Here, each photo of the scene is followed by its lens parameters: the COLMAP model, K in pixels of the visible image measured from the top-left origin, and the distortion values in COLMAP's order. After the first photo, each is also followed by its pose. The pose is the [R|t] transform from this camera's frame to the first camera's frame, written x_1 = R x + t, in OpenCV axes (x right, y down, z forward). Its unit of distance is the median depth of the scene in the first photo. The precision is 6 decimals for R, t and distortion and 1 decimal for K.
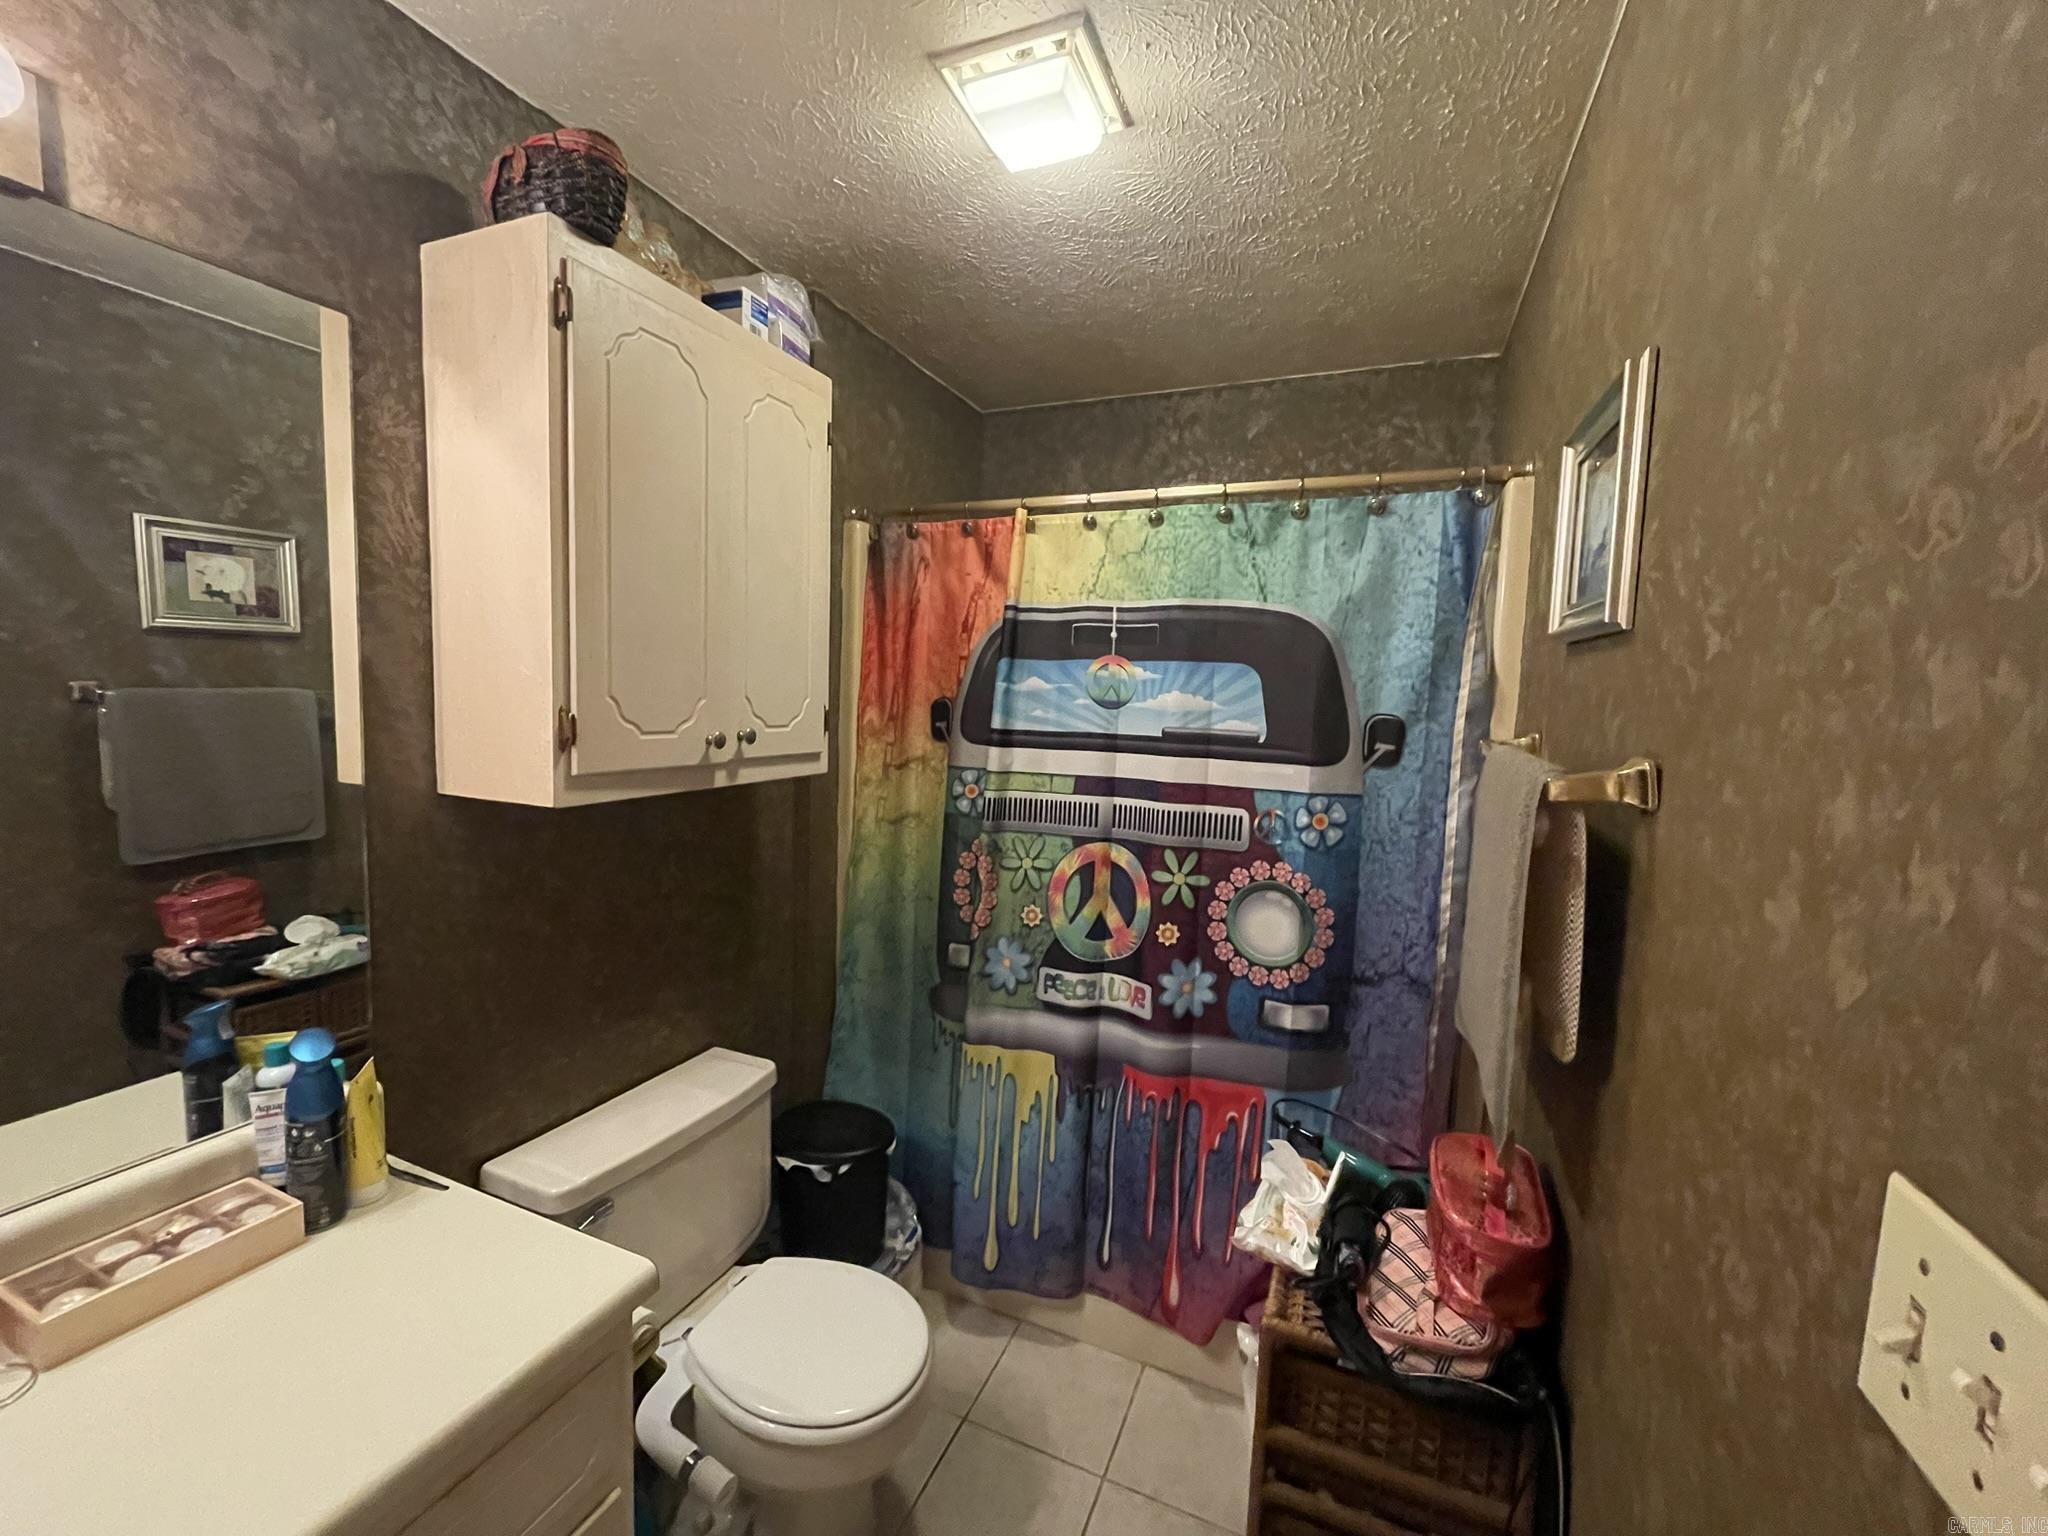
lens RADIAL K [[827.4, 0, 1021.6], [0, 827.4, 764.4], [0, 0, 1]] dist [-0.004038, 0.000064]
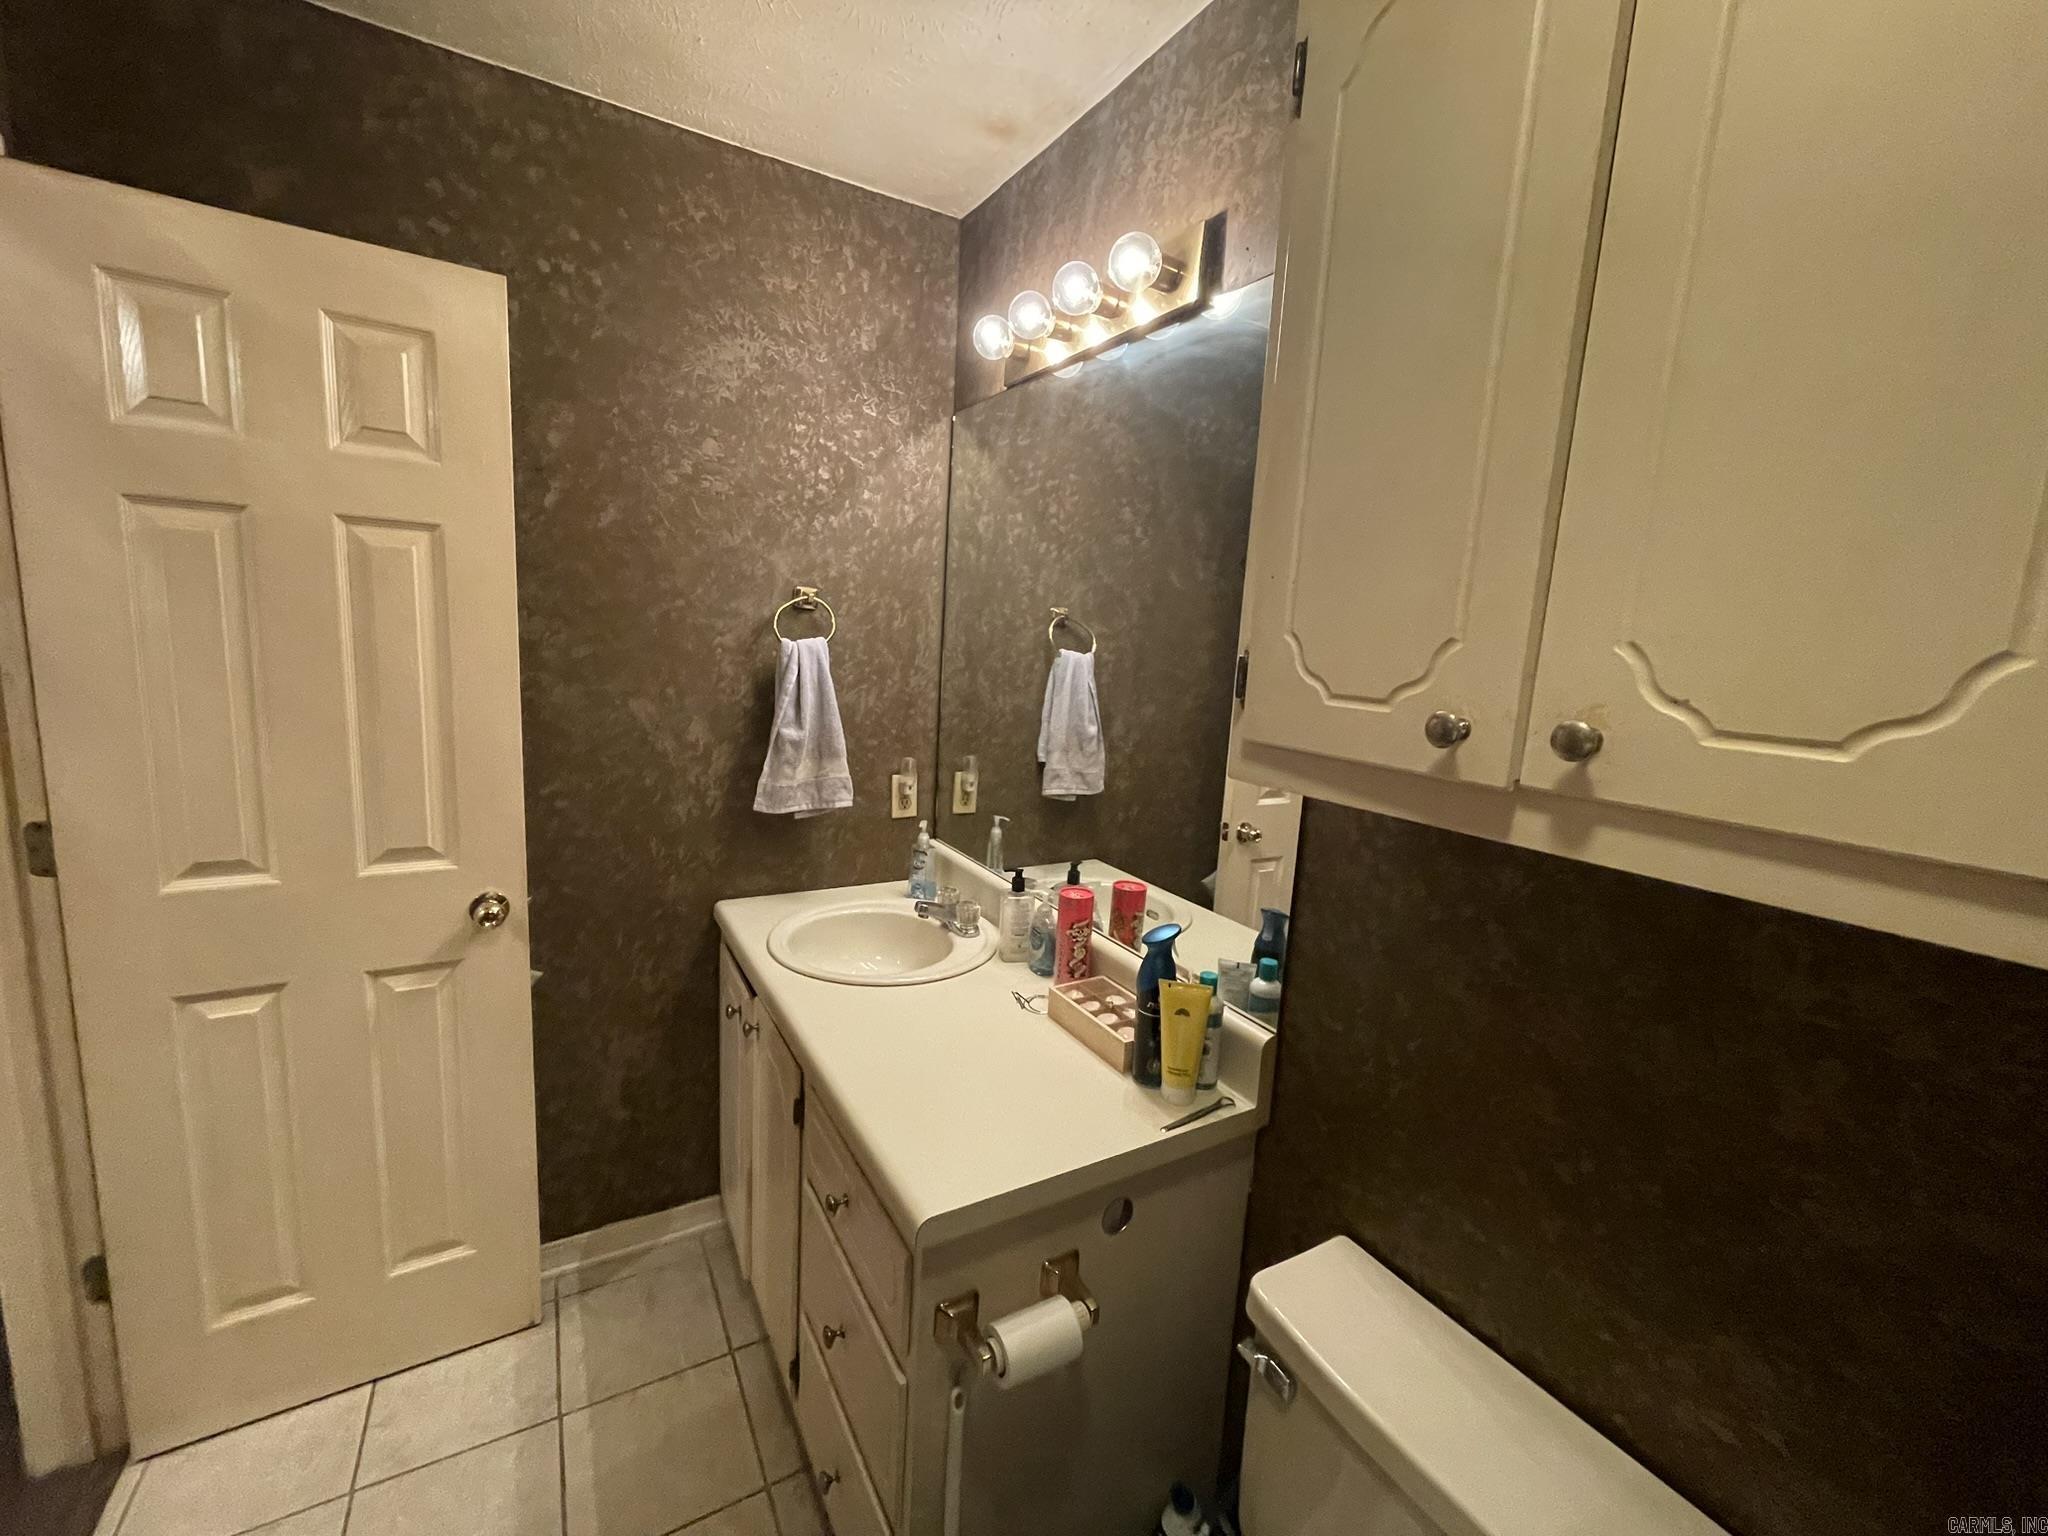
lens RADIAL K [[827.4, 0, 1021.6], [0, 827.4, 764.4], [0, 0, 1]] dist [-0.004038, 0.000064]
pose [[-0.582048, 0.057070, -0.811150, 0.147410], [-0.147835, 0.973483, 0.174571, -0.052424], [0.799603, 0.221525, -0.558177, 0.999736]]
